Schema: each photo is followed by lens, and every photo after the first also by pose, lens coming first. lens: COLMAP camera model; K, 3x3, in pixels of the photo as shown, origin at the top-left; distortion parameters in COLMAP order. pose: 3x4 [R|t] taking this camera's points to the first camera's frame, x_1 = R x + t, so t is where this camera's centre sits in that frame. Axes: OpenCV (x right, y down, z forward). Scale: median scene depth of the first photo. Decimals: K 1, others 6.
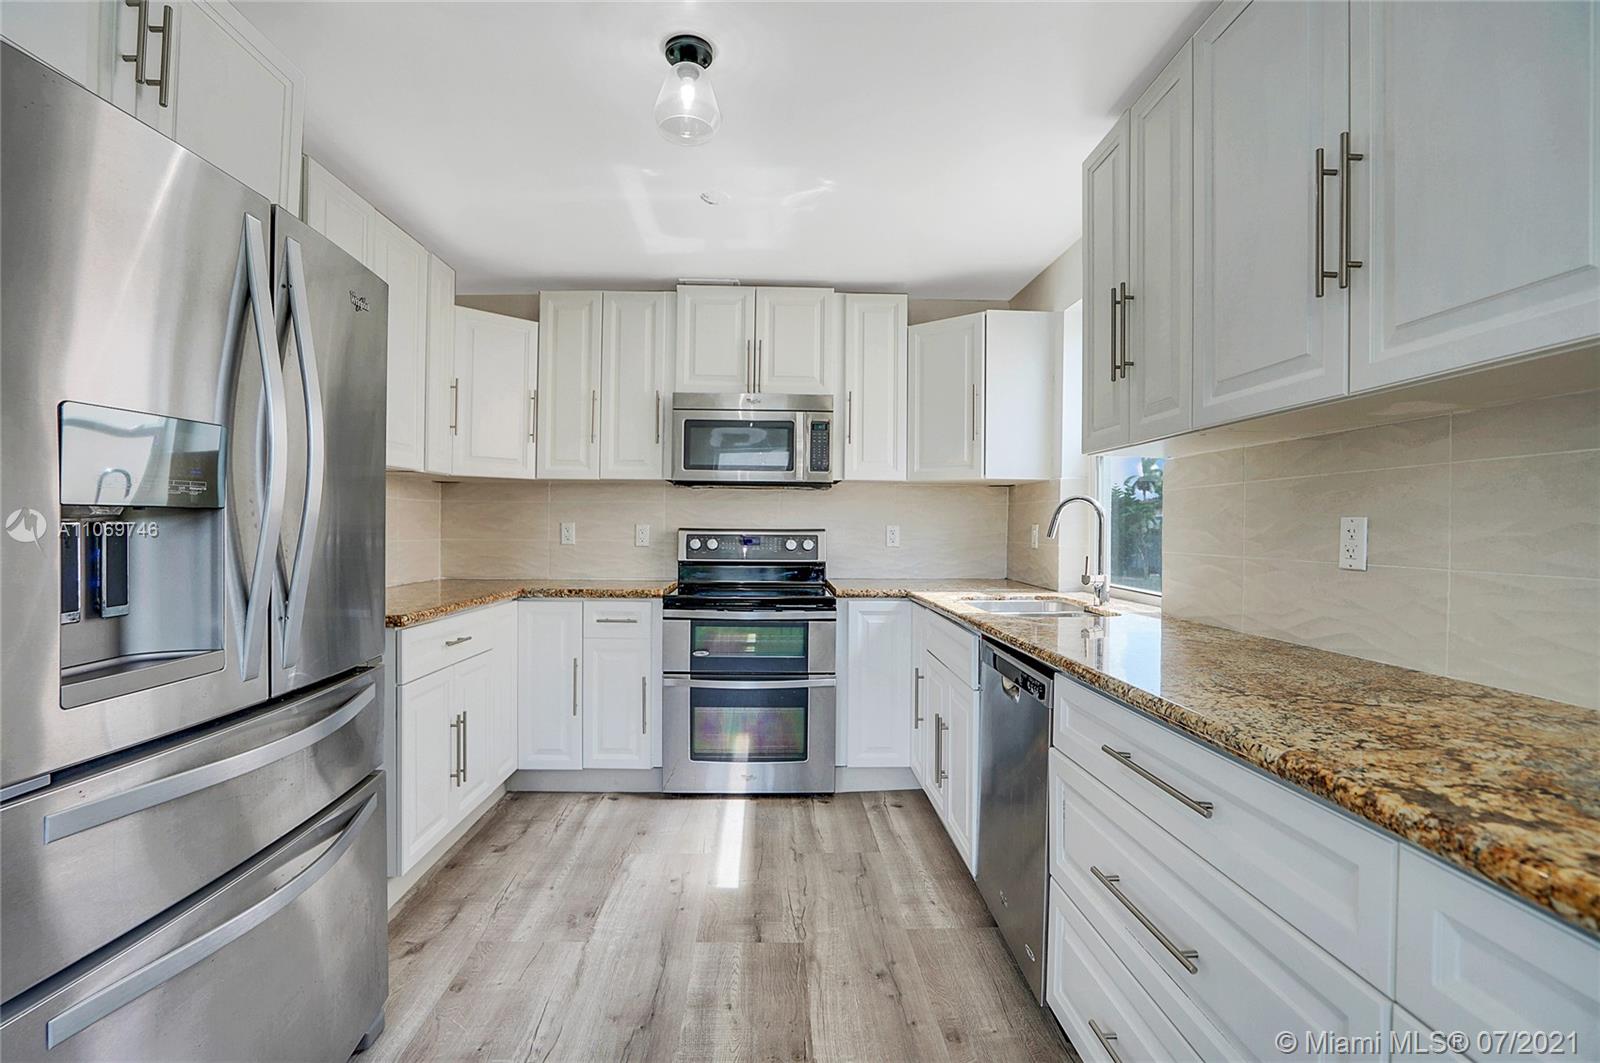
lens RADIAL K [[730.5, 0, 788.9], [0, 730.5, 527.1], [0, 0, 1]] dist [-0.024887, 0.002599]
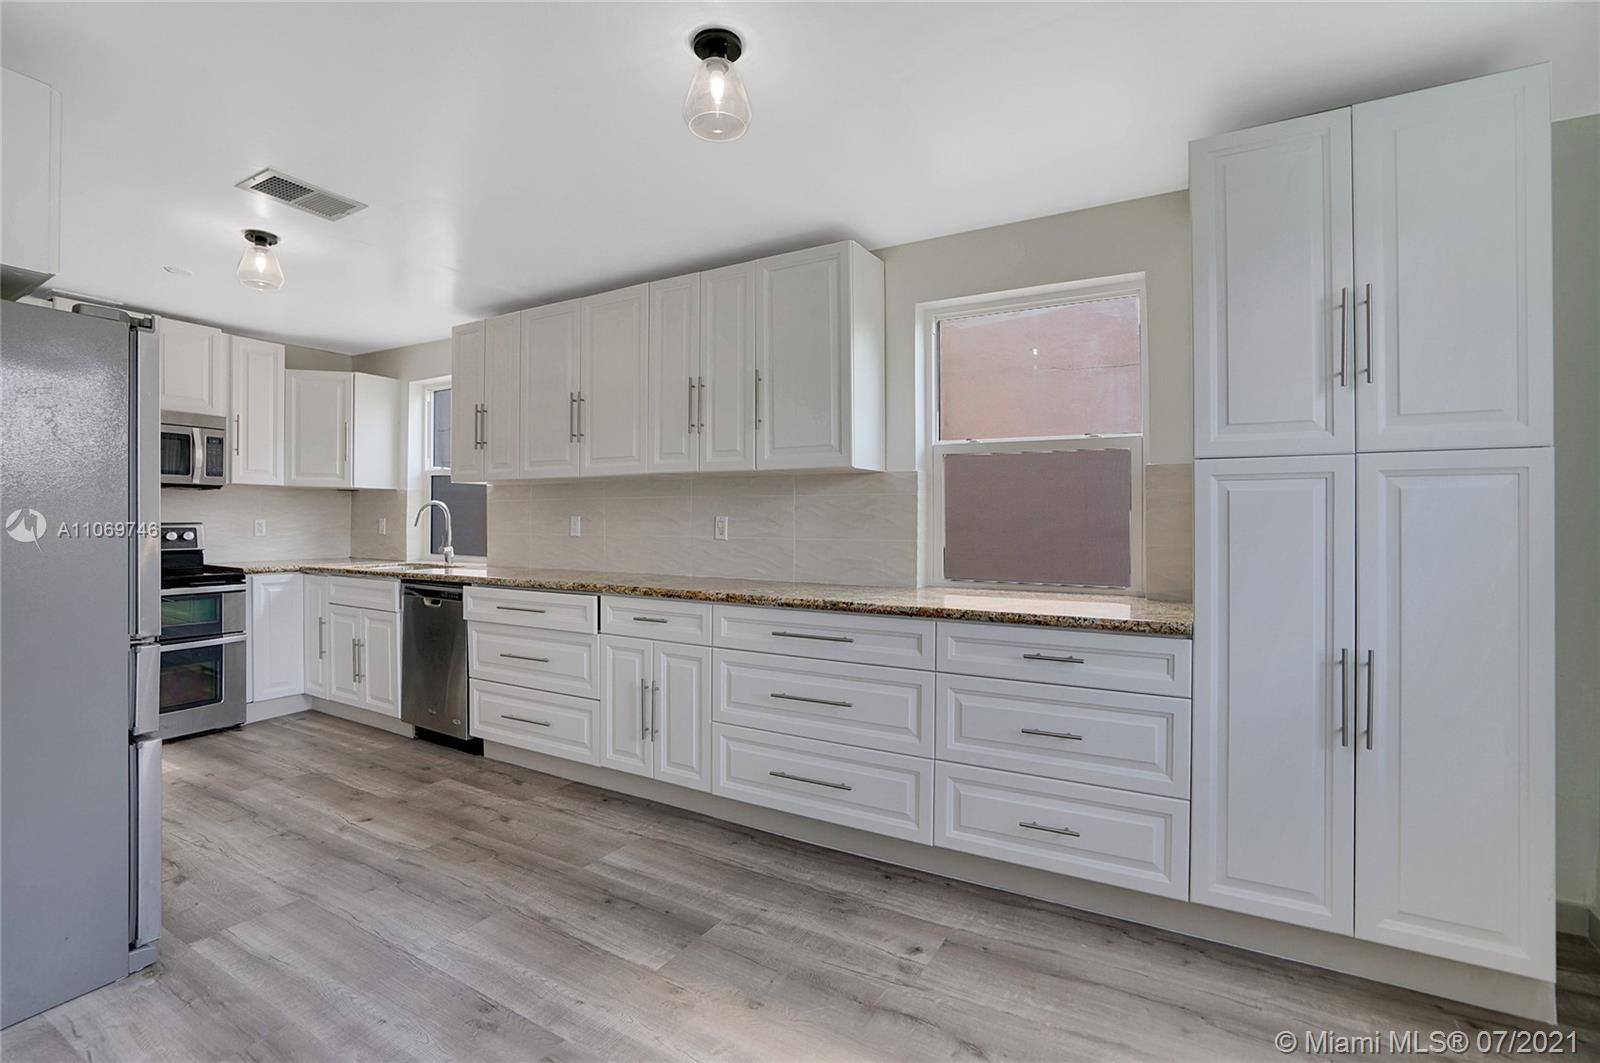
lens RADIAL K [[730.5, 0, 794.6], [0, 730.5, 519.5], [0, 0, 1]] dist [-0.024887, 0.002599]
pose [[0.517068, -0.011131, 0.855872, -0.529396], [0.001844, 0.999928, 0.011891, -0.016237], [-0.855942, -0.004570, 0.517051, -0.520707]]
